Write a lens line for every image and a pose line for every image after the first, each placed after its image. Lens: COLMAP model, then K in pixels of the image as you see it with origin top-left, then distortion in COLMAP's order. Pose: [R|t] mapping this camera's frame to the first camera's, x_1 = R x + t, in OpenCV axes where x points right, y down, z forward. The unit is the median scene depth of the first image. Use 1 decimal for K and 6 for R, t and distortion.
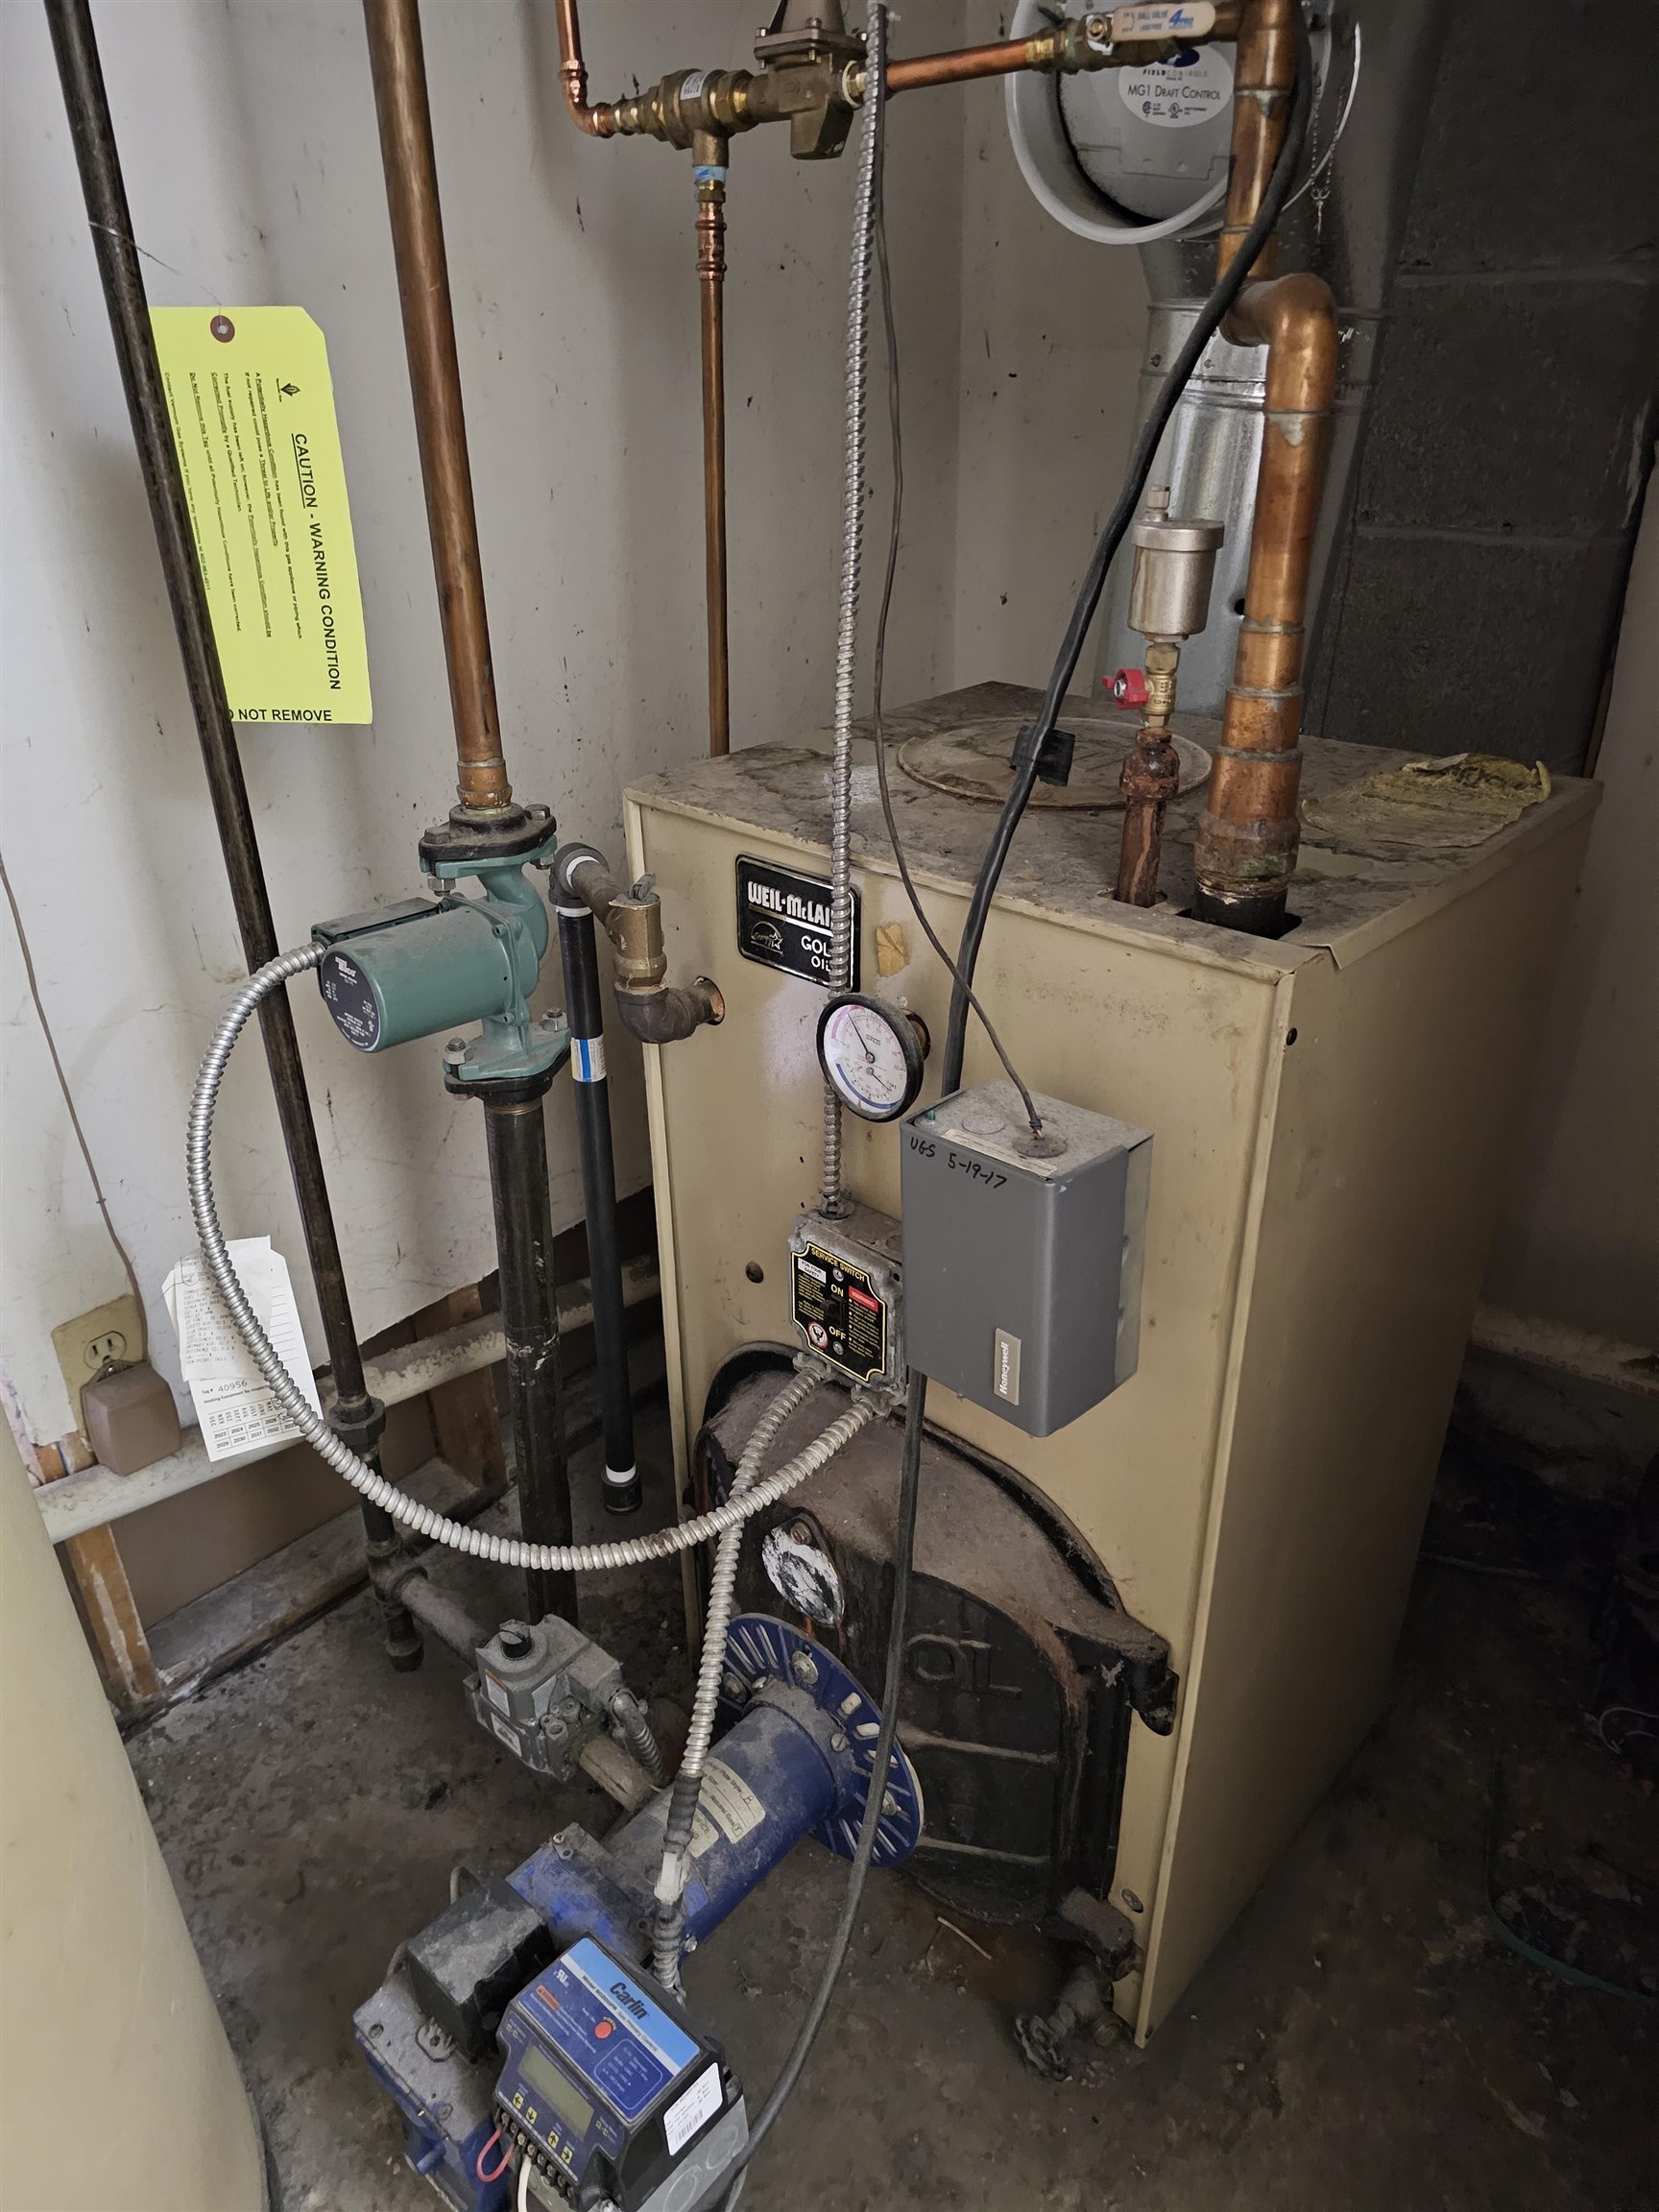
lens RADIAL K [[1485.3, 0, 836.1], [0, 1485.3, 1108.1], [0, 0, 1]] dist [0.048101, -0.049759]
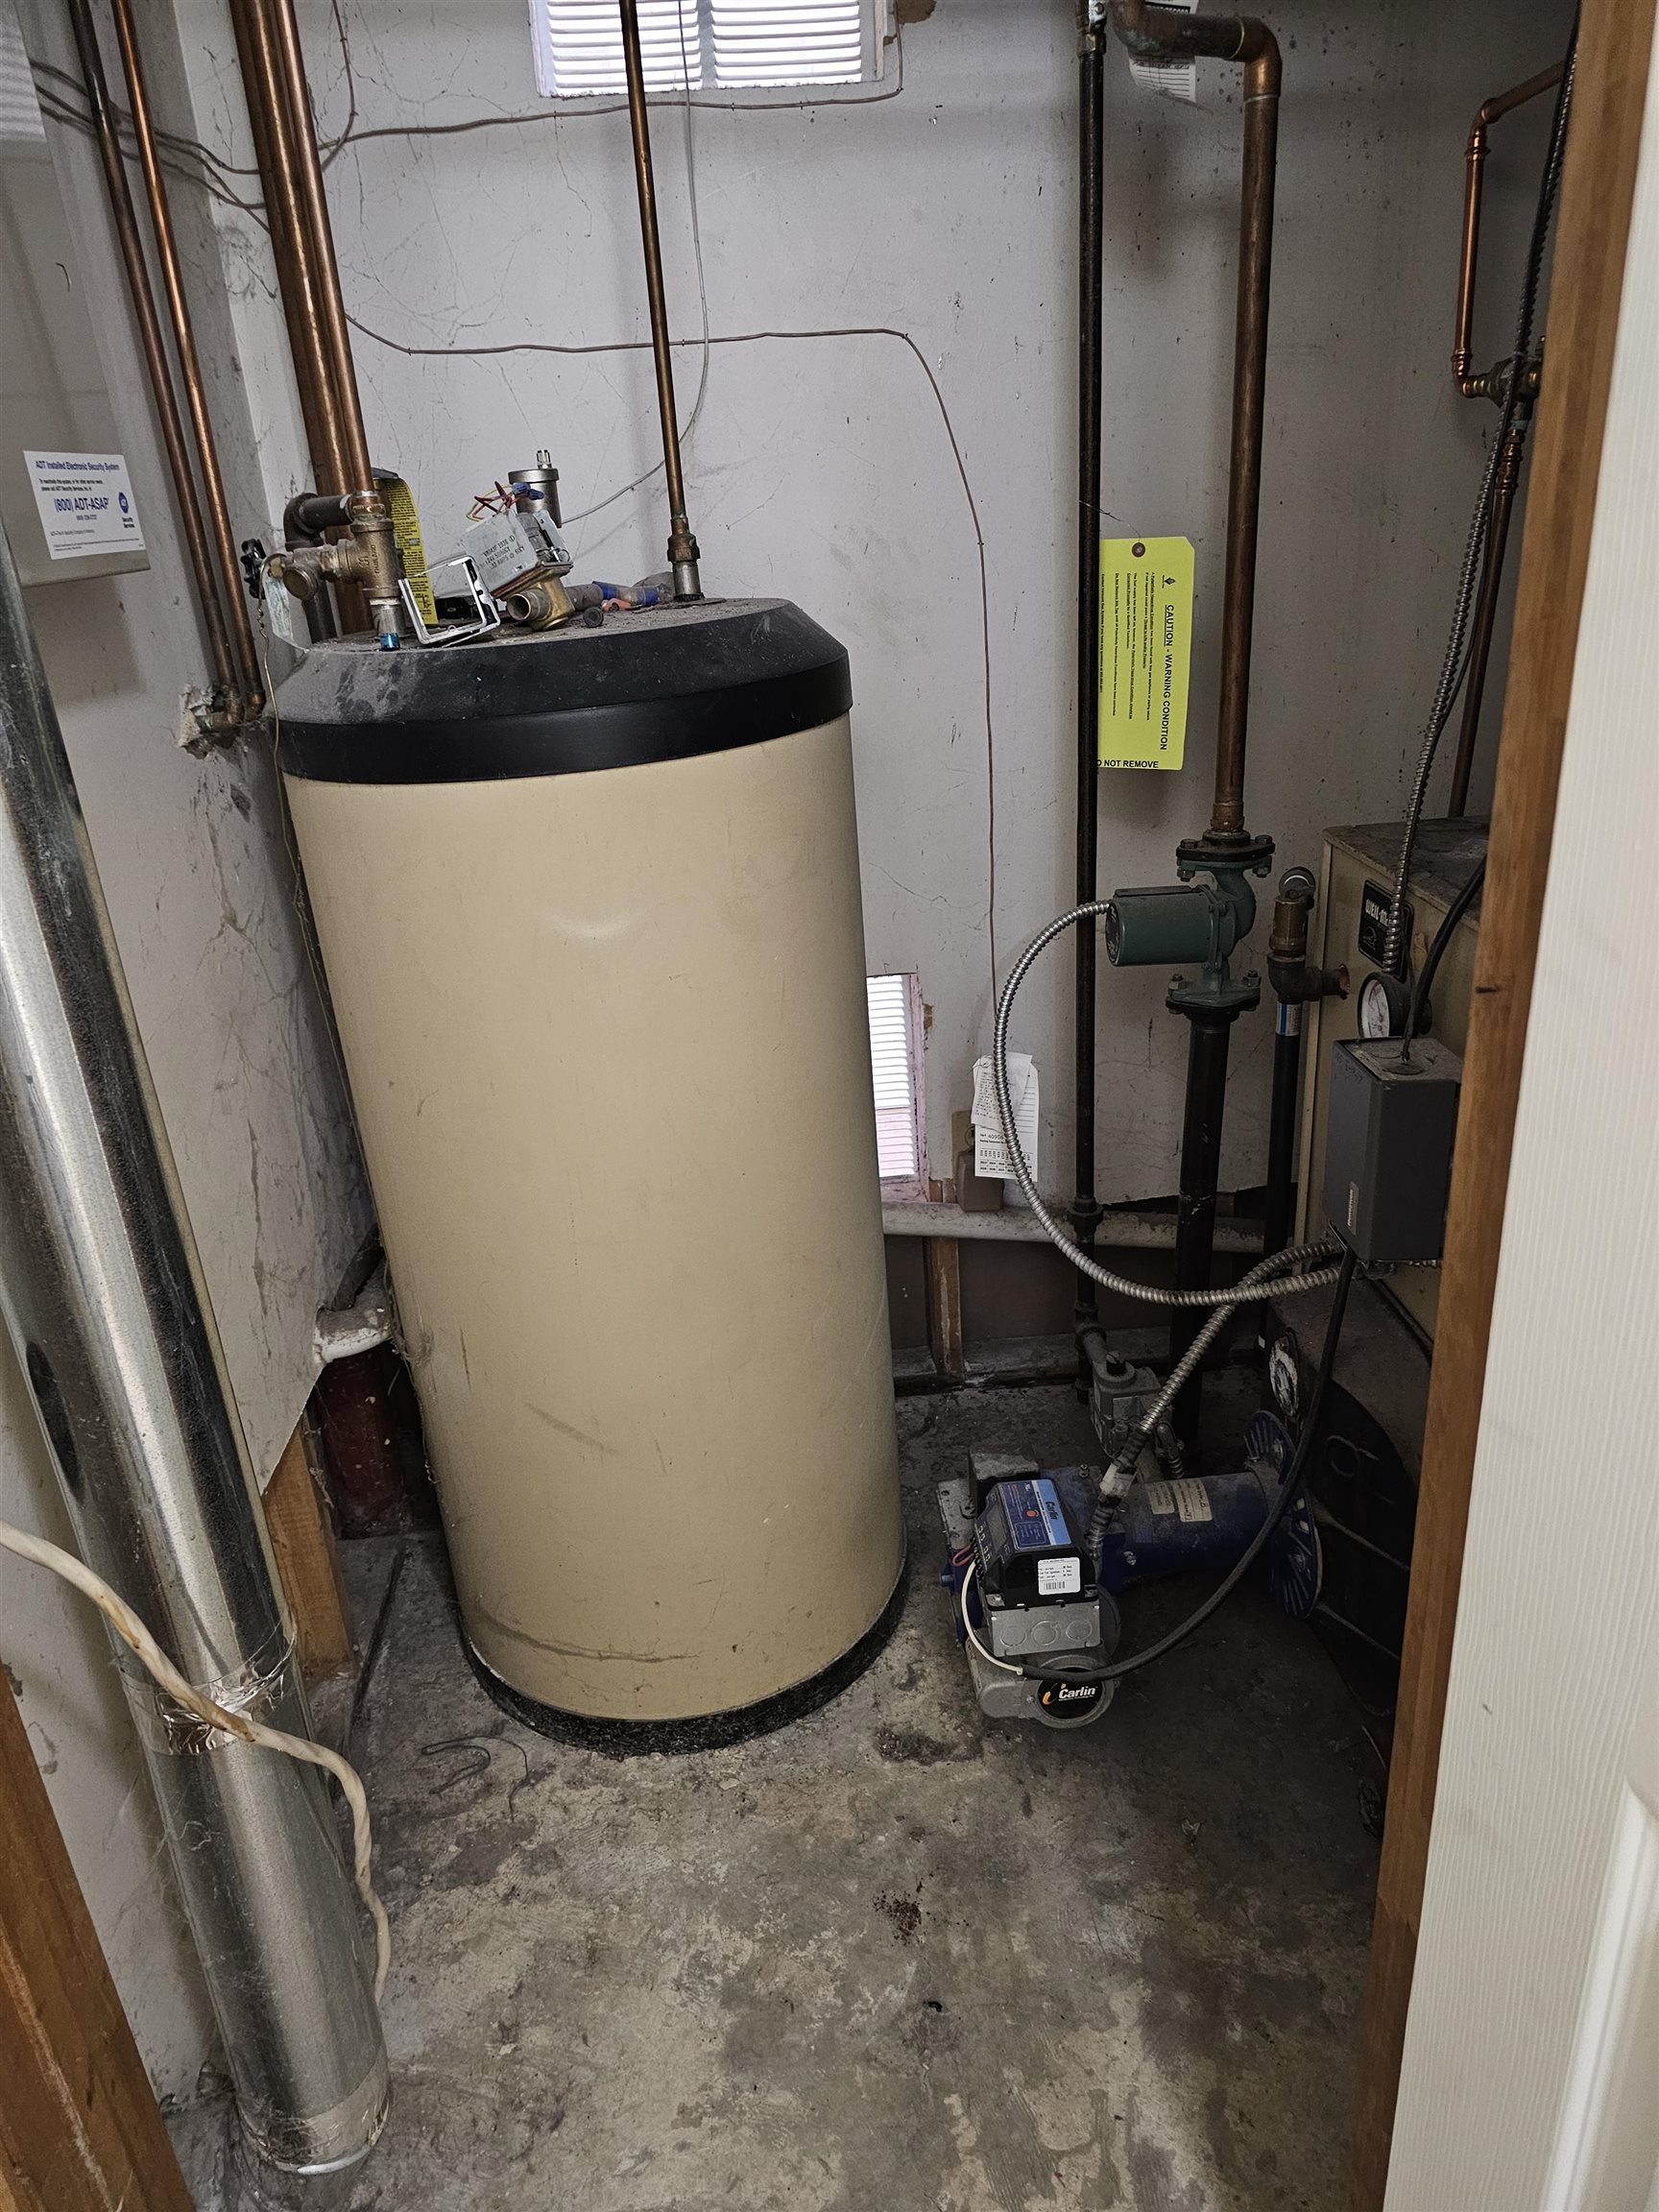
lens RADIAL K [[1485.3, 0, 823.9], [0, 1485.3, 1110.2], [0, 0, 1]] dist [0.048101, -0.049759]
pose [[0.710465, 0.240183, -0.661477, 0.586296], [-0.277610, 0.959382, 0.050183, 0.123827], [0.646663, 0.147980, 0.748284, -0.426434]]
